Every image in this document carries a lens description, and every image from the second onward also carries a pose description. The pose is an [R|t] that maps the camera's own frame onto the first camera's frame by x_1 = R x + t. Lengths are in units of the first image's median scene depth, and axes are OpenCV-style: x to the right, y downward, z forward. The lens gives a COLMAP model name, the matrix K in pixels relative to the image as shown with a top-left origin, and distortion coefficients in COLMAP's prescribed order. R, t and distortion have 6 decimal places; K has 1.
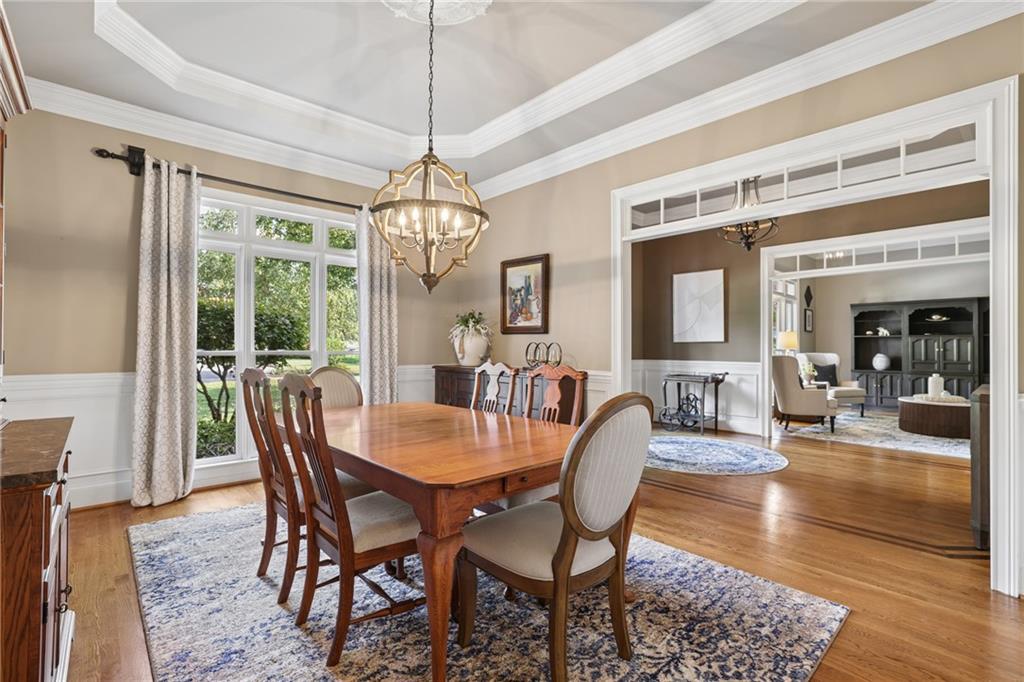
lens RADIAL K [[465.8, 0, 512.0], [0, 465.8, 341.0], [0, 0, 1]] dist [-0.015943, 0.000593]
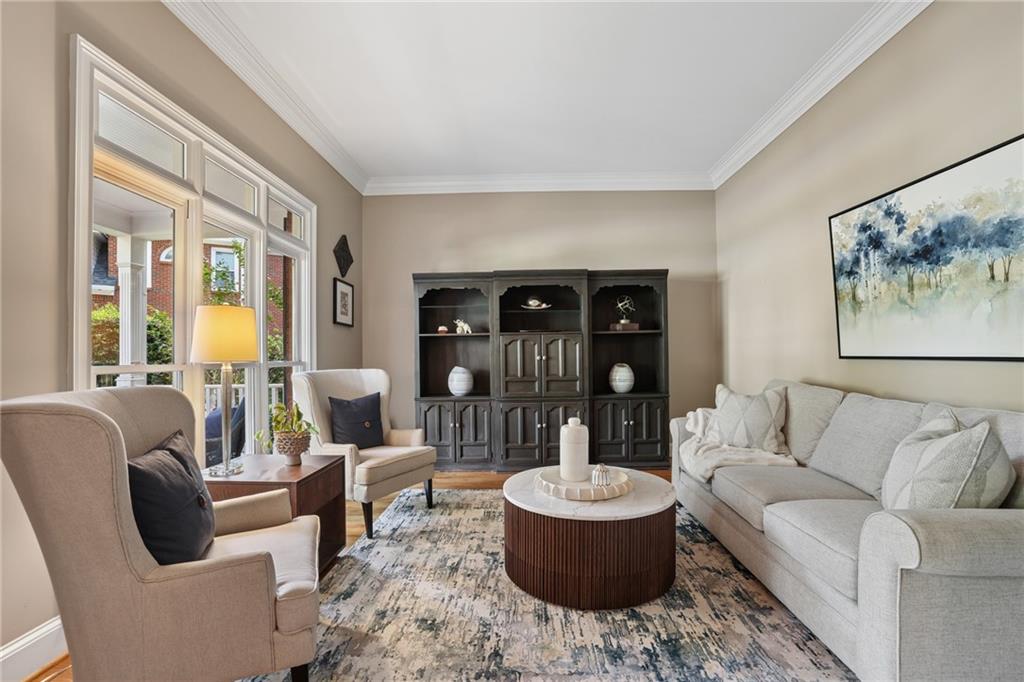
lens RADIAL K [[445.2, 0, 512.0], [0, 445.2, 341.0], [0, 0, 1]] dist [-0.027713, 0.000446]
pose [[0.694208, 0.011599, 0.719681, 0.477358], [0.007651, 0.999695, -0.023492, 0.010504], [-0.719734, 0.021815, 0.693907, 0.607712]]
